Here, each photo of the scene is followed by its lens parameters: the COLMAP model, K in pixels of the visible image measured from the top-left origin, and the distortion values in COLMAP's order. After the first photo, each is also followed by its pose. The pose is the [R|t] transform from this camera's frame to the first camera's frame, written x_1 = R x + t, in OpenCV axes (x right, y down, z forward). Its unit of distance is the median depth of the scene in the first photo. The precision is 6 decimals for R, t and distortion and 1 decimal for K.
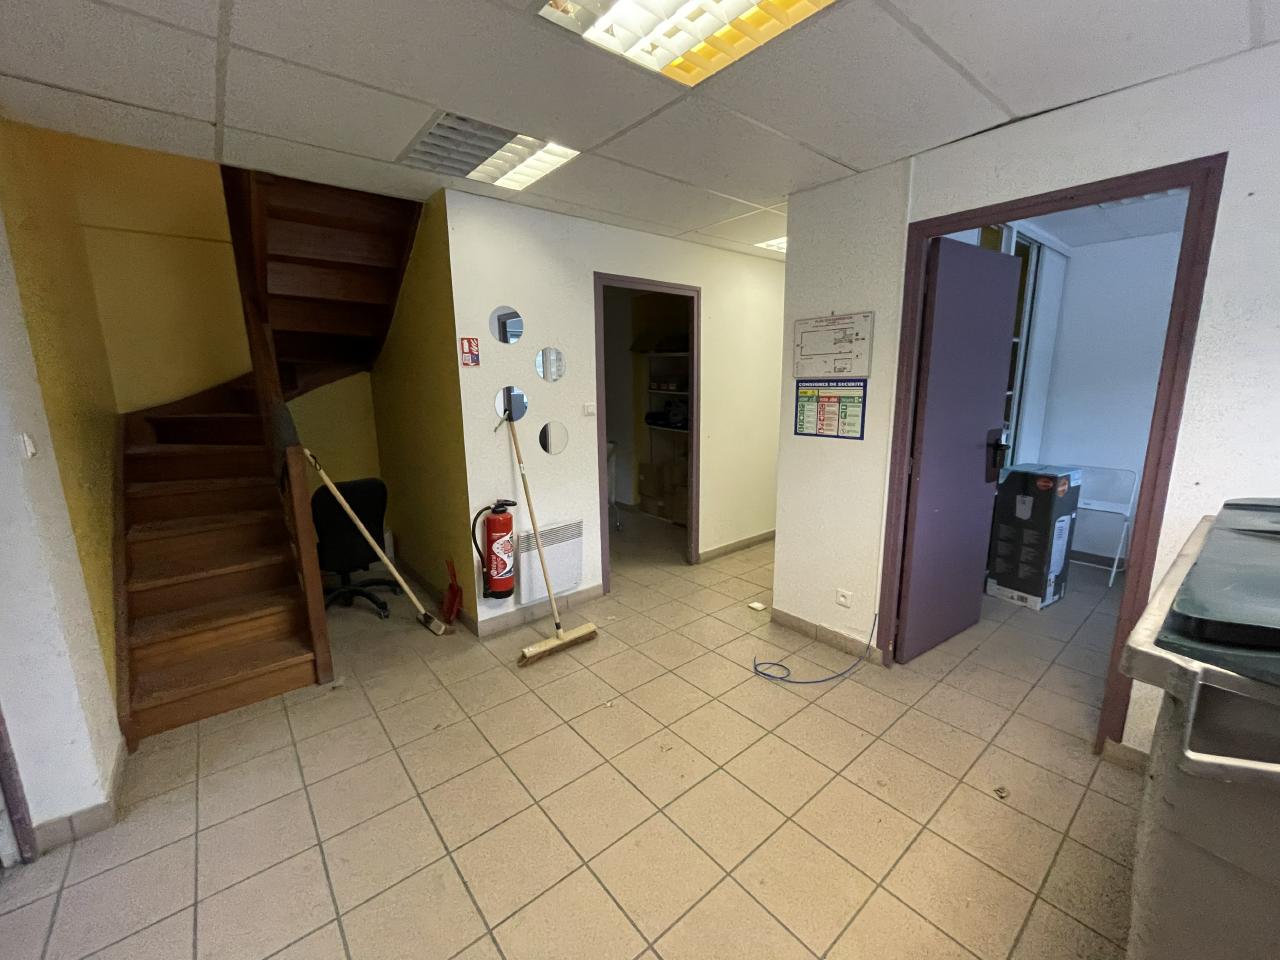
lens RADIAL K [[516.6, 0, 638.0], [0, 516.6, 479.2], [0, 0, 1]] dist [-0.002535, -0.000216]
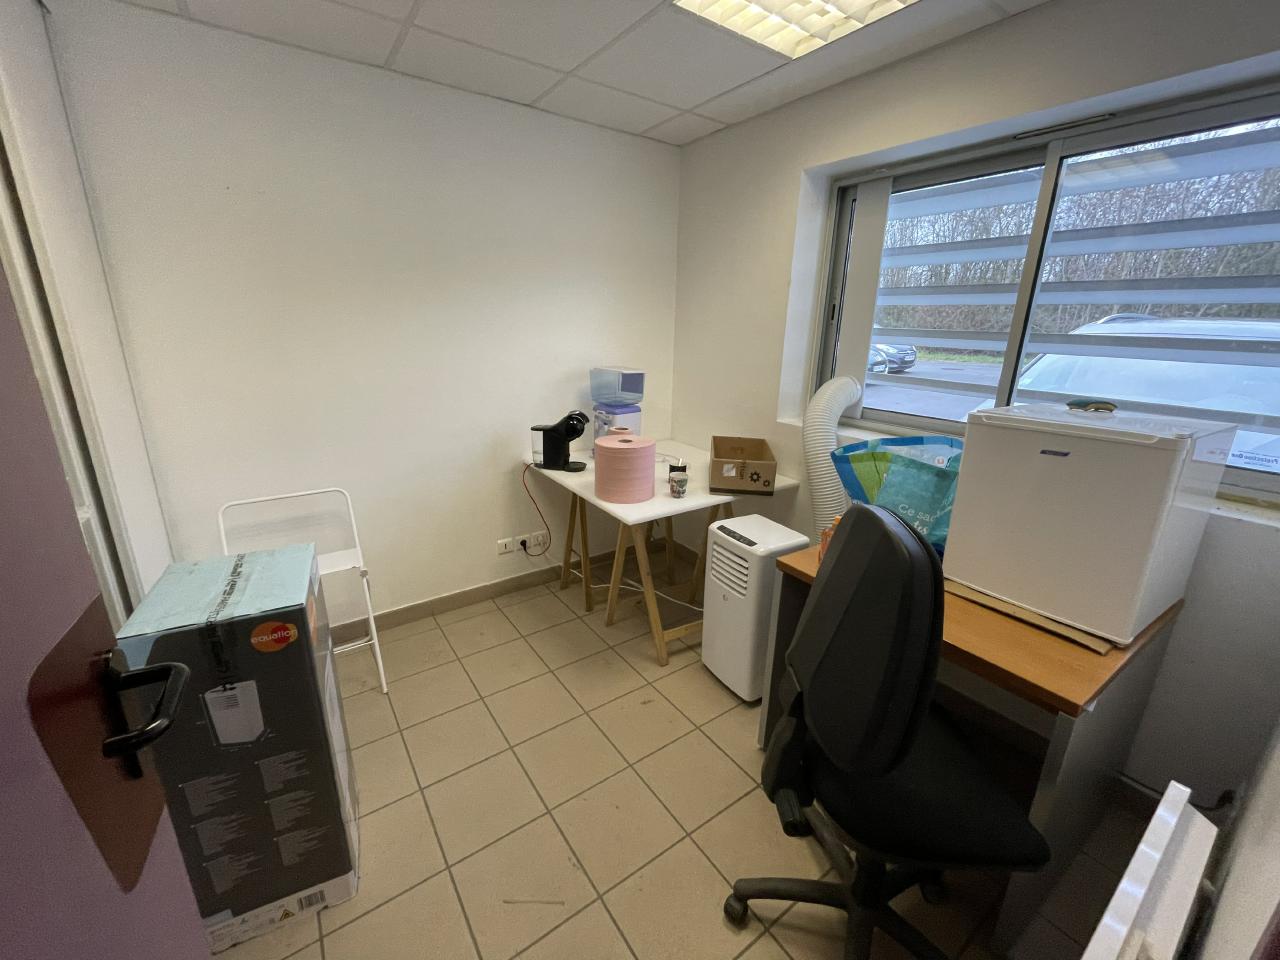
lens RADIAL K [[516.6, 0, 638.3], [0, 516.6, 476.6], [0, 0, 1]] dist [-0.002535, -0.000216]
pose [[0.071819, -0.265328, 0.961480, 0.476492], [0.166647, 0.953611, 0.250709, -0.136925], [-0.983398, 0.142222, 0.112703, 0.672222]]
